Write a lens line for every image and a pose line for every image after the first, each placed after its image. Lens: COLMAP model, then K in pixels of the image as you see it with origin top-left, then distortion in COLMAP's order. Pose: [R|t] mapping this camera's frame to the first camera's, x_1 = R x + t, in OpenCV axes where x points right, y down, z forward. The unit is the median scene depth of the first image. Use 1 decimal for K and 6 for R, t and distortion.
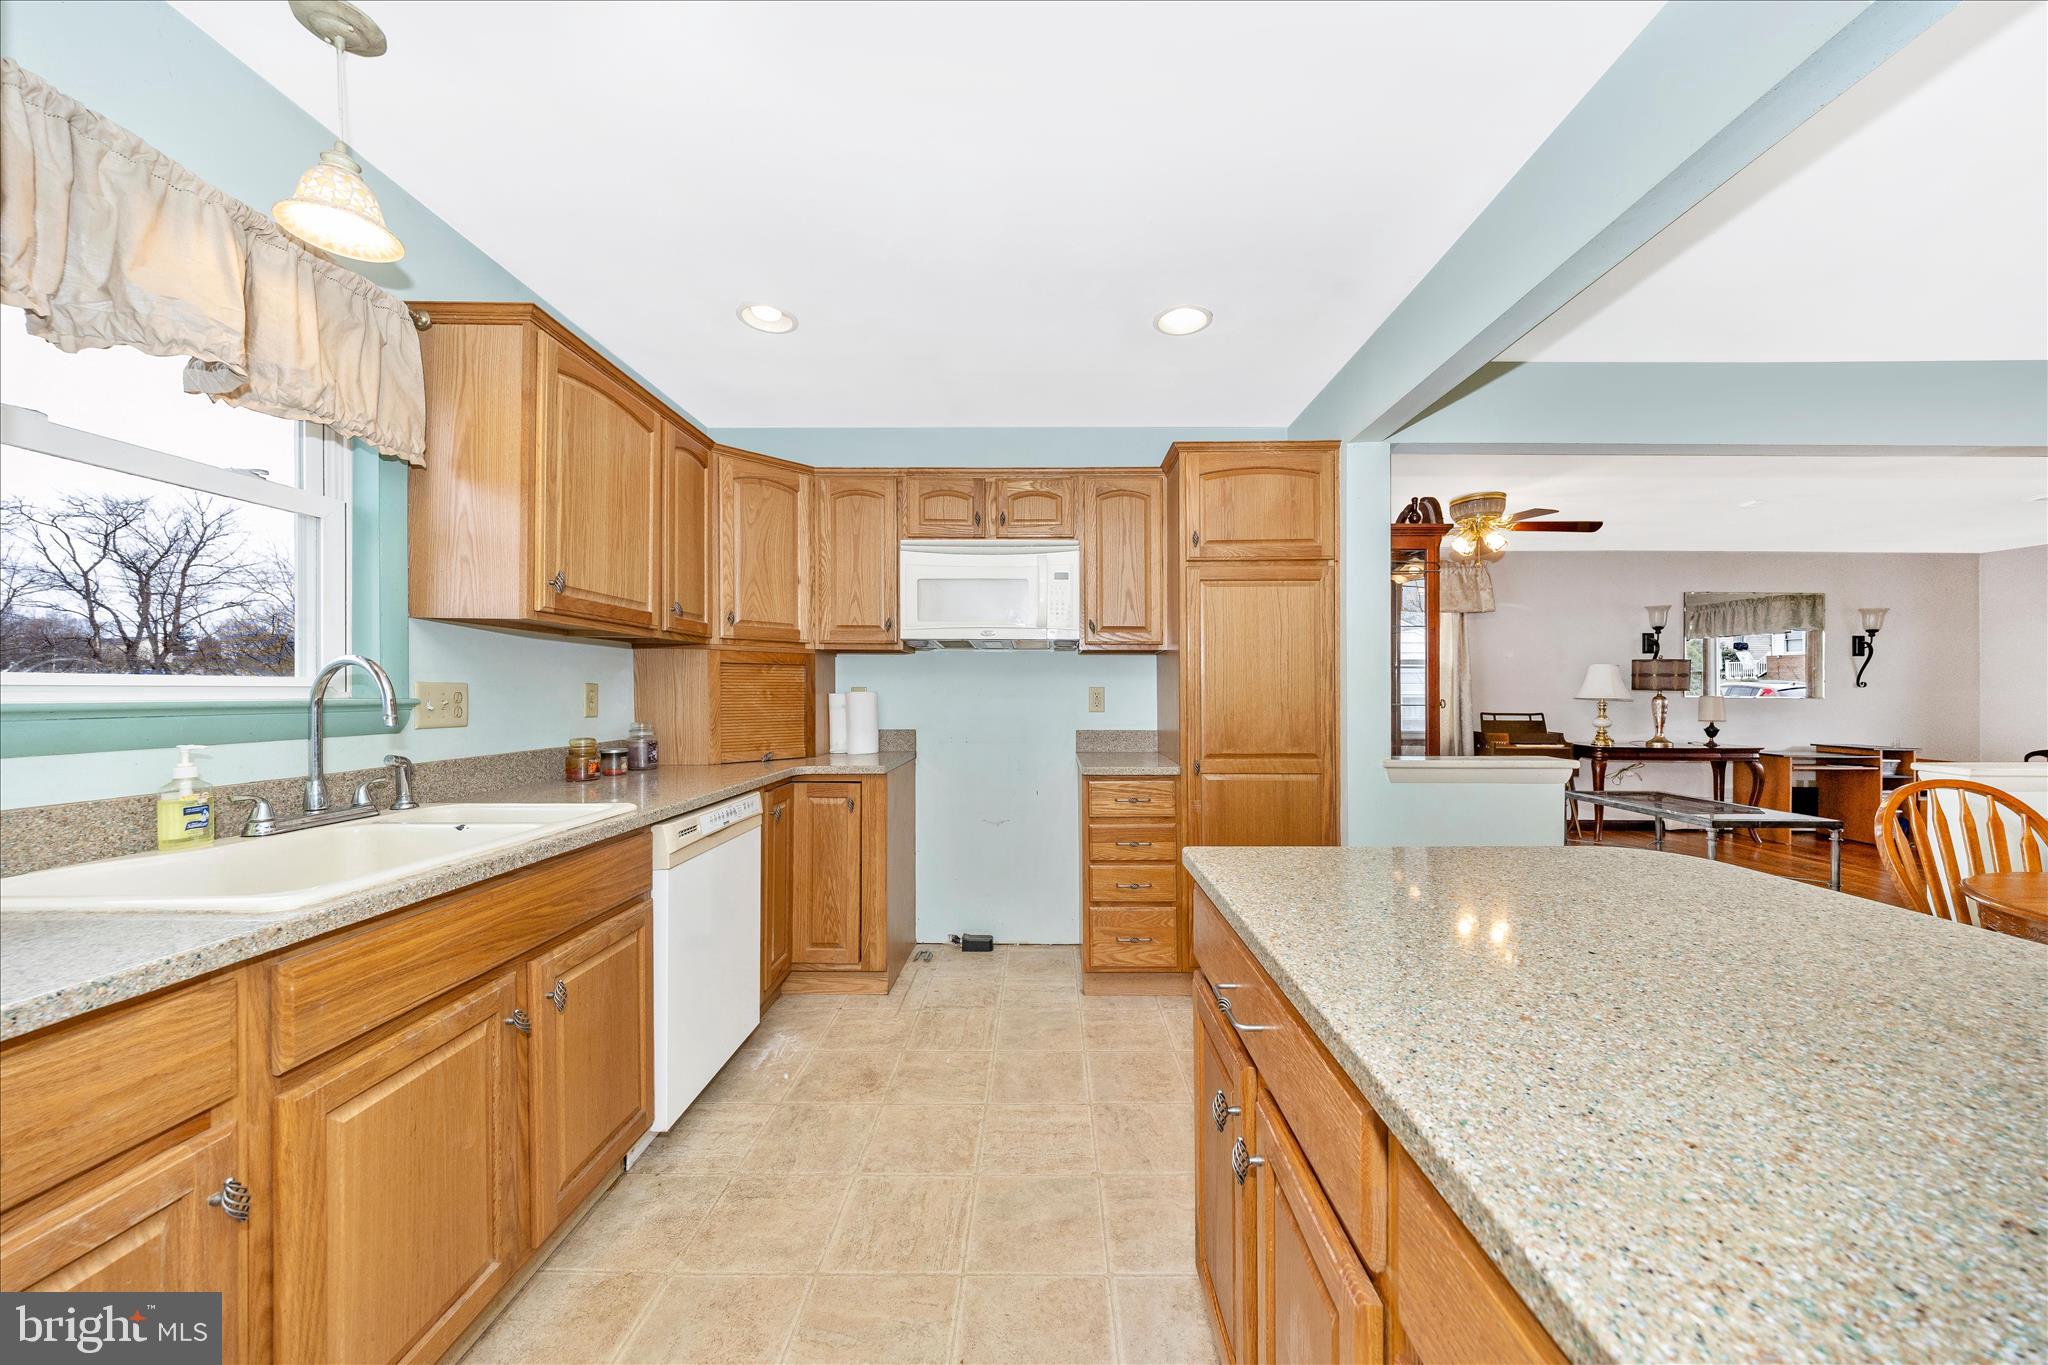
lens RADIAL K [[712.0, 0, 1033.8], [0, 712.0, 694.0], [0, 0, 1]] dist [0.000560, -0.001022]
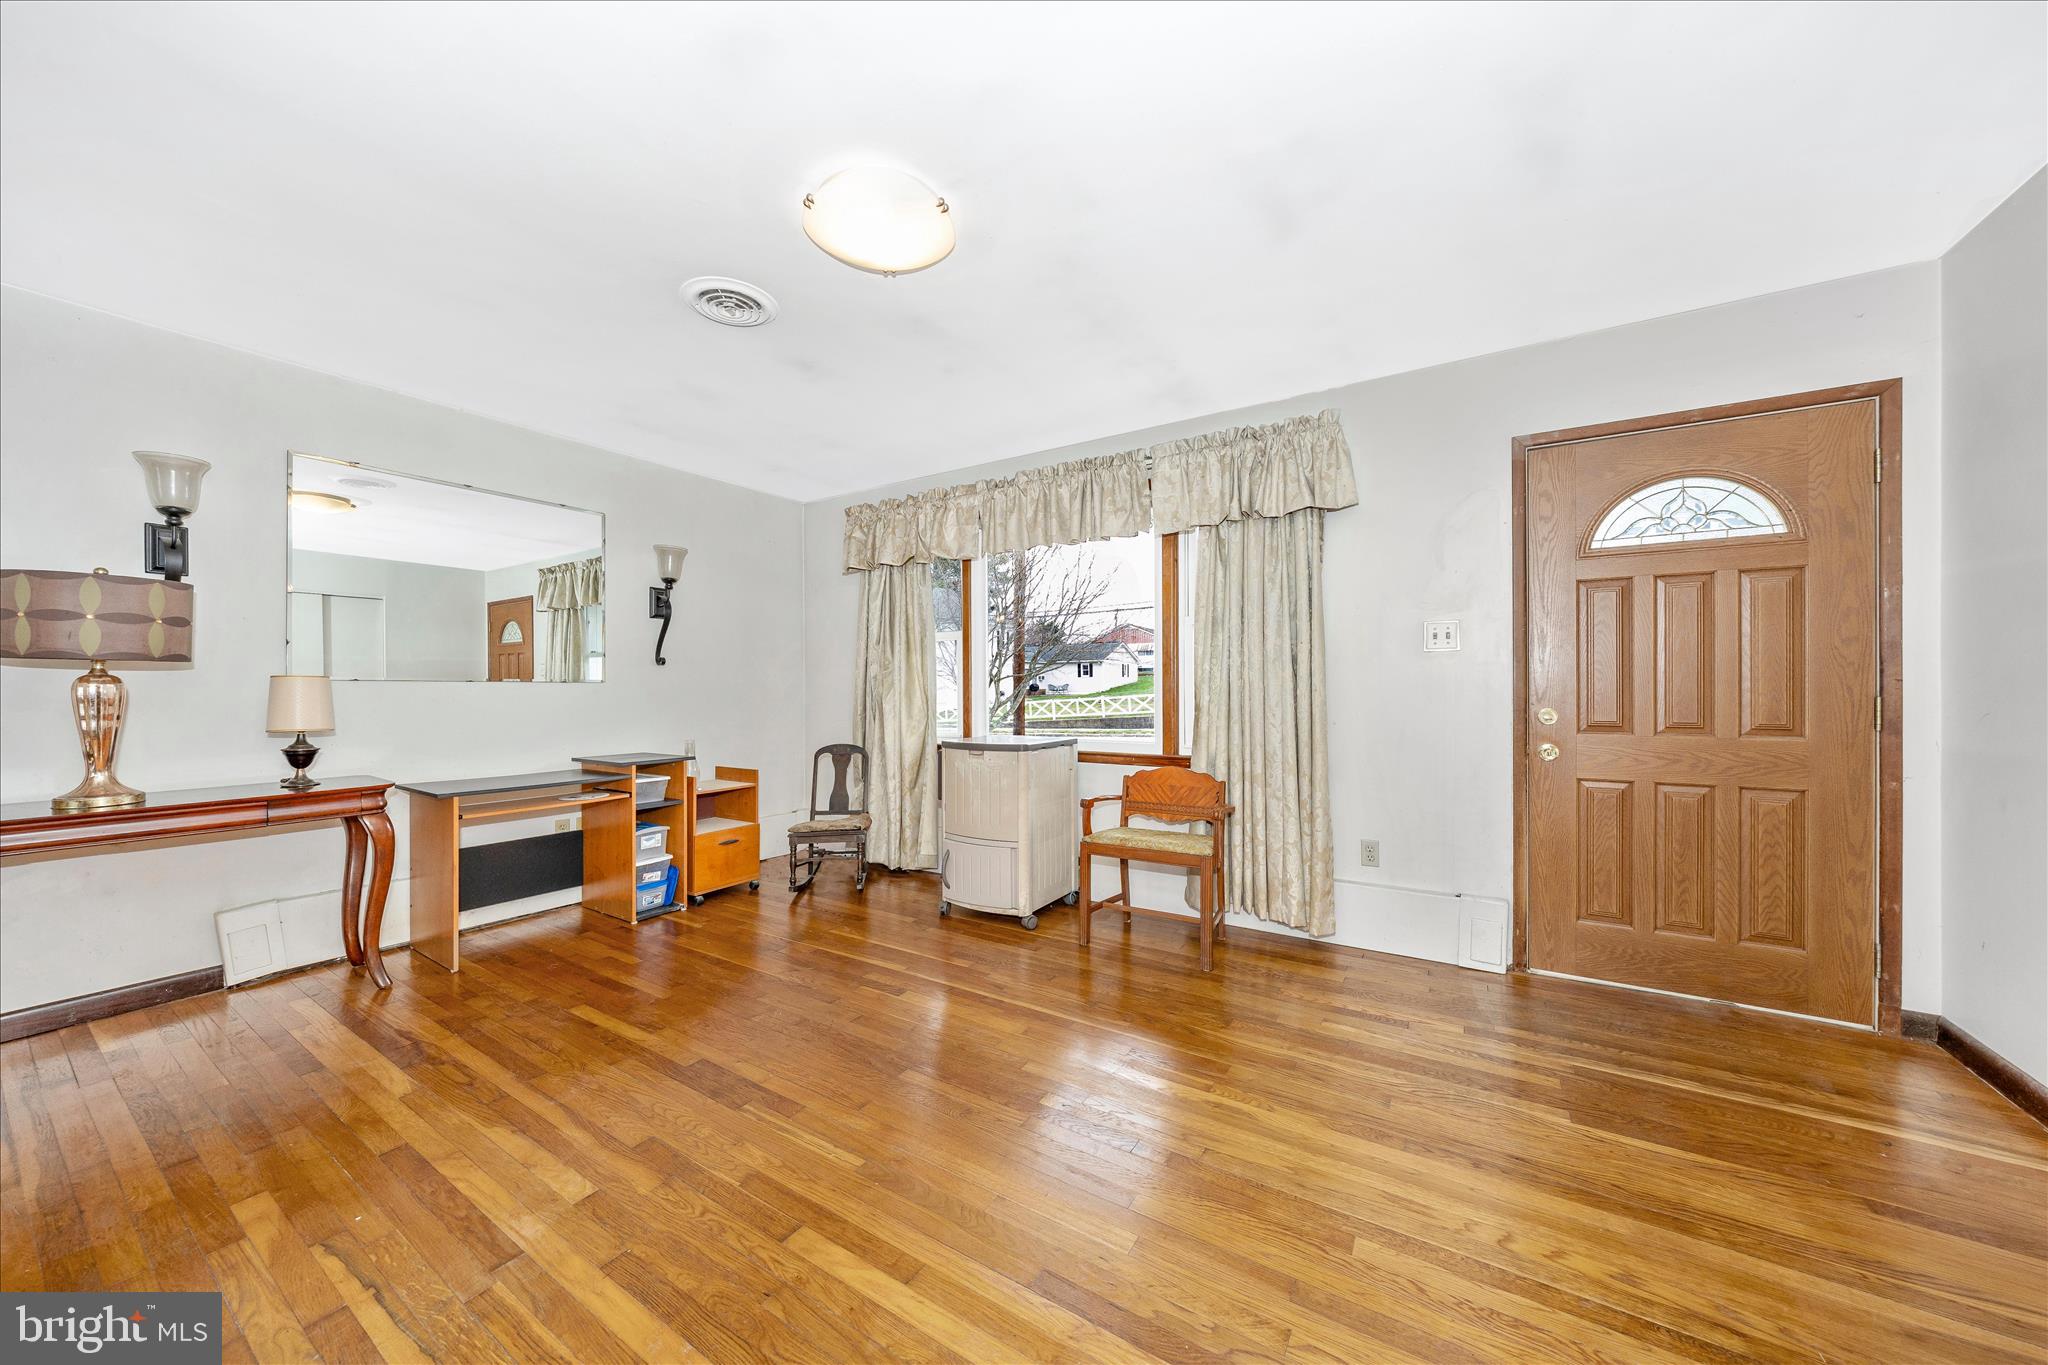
lens RADIAL K [[712.0, 0, 1023.5], [0, 712.0, 691.1], [0, 0, 1]] dist [0.000560, -0.001022]
pose [[0.529004, -0.012027, 0.848534, 1.759391], [0.012130, 0.999905, 0.006610, 0.033580], [-0.848533, 0.006796, 0.529099, 0.798351]]
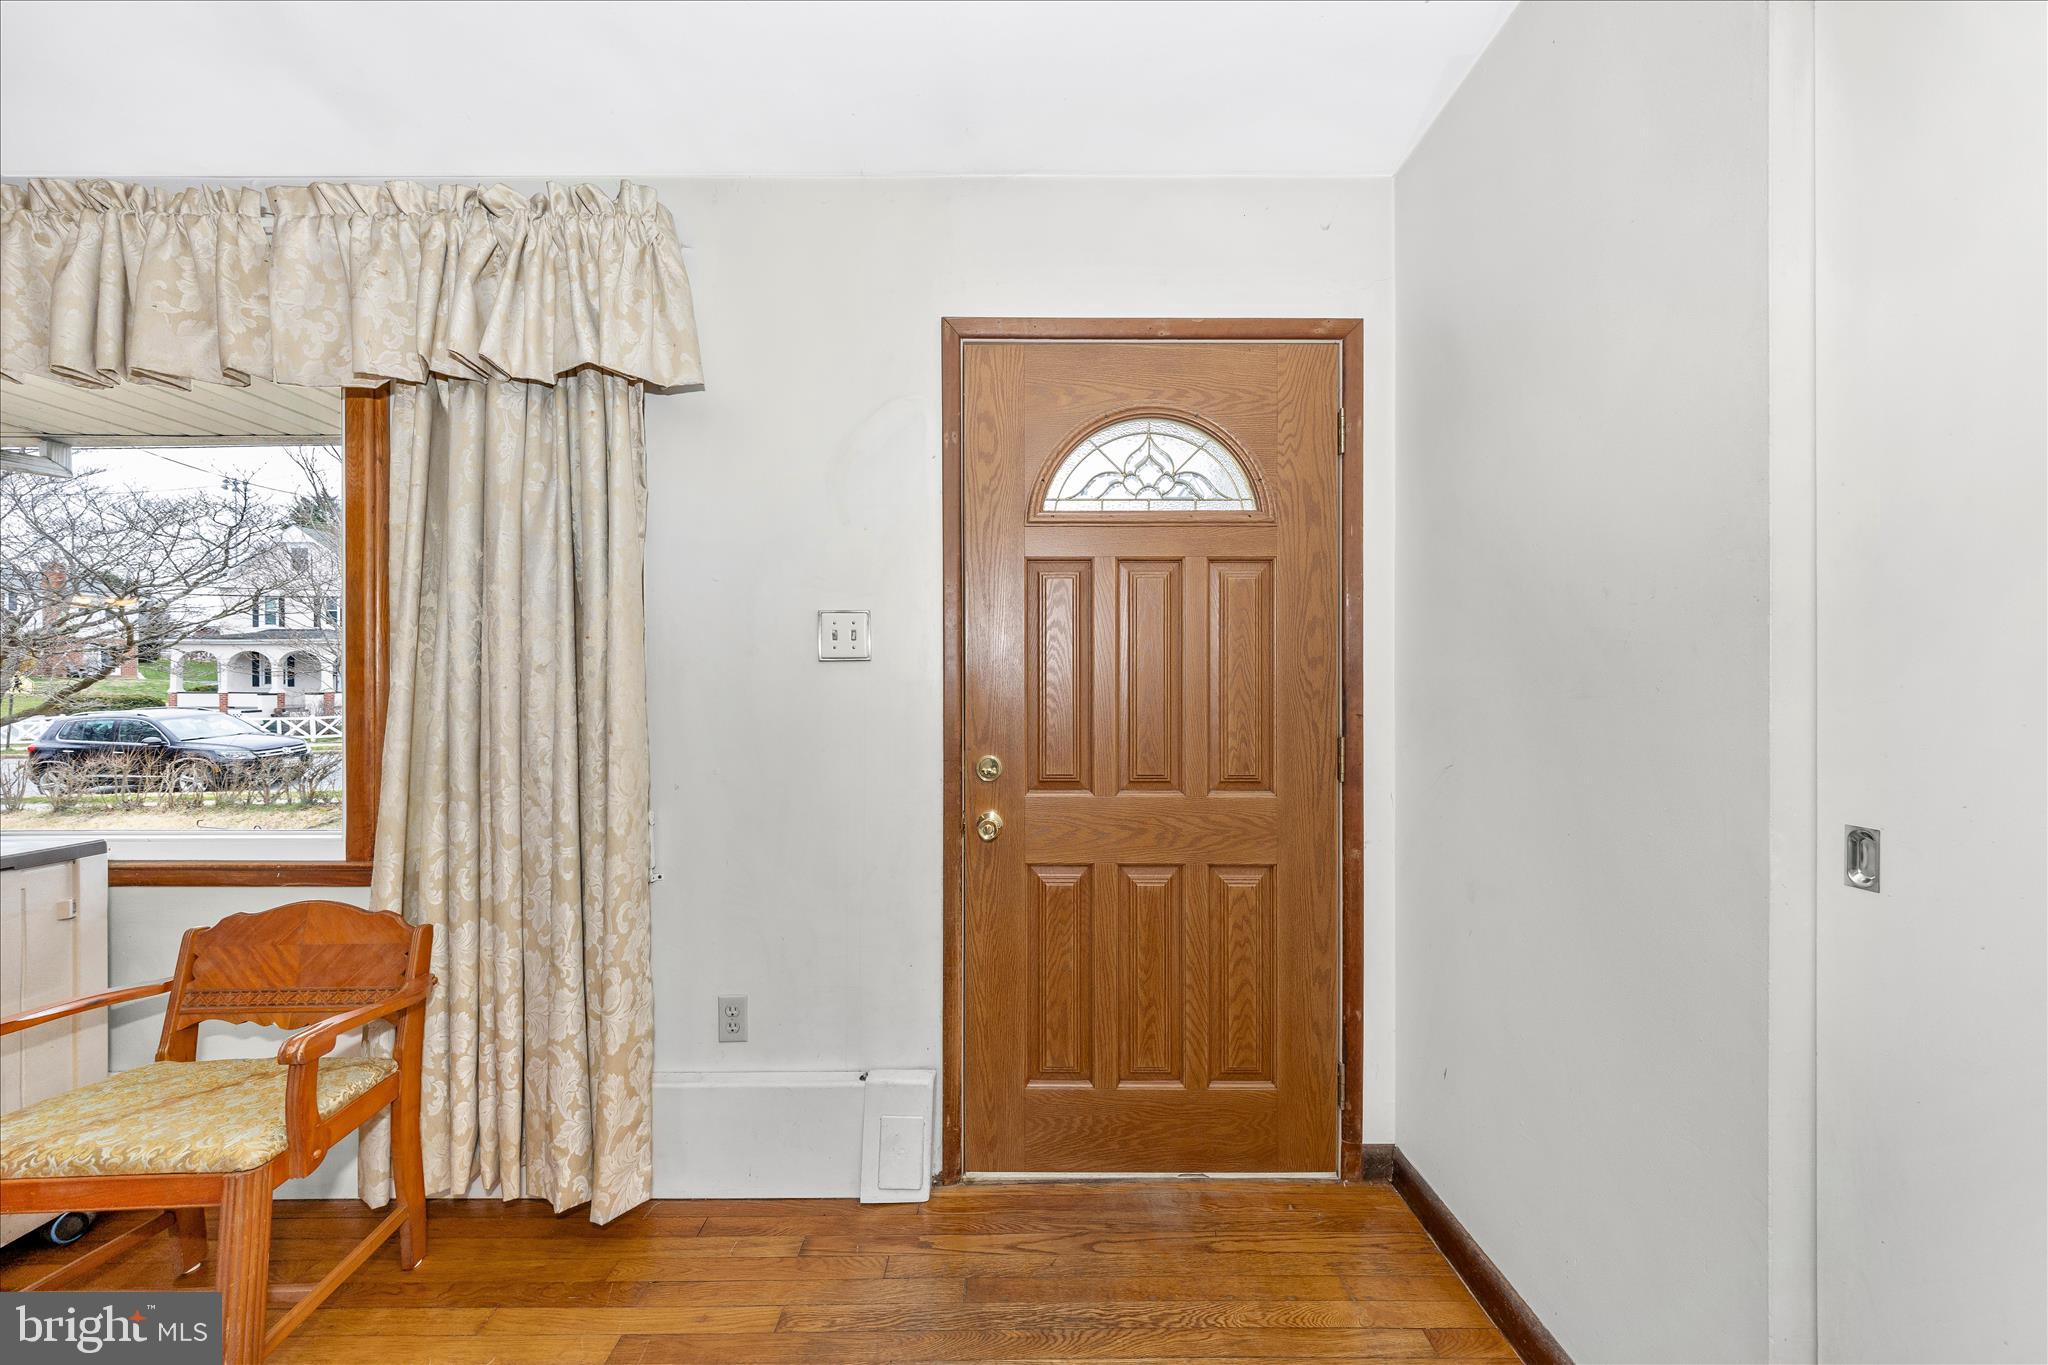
lens RADIAL K [[712.0, 0, 992.7], [0, 712.0, 692.7], [0, 0, 1]] dist [0.000560, -0.001022]
pose [[-0.024414, -0.000596, 0.999702, 2.368820], [0.005884, 0.999982, 0.000740, 0.016347], [-0.999685, 0.005901, -0.024410, 0.714455]]
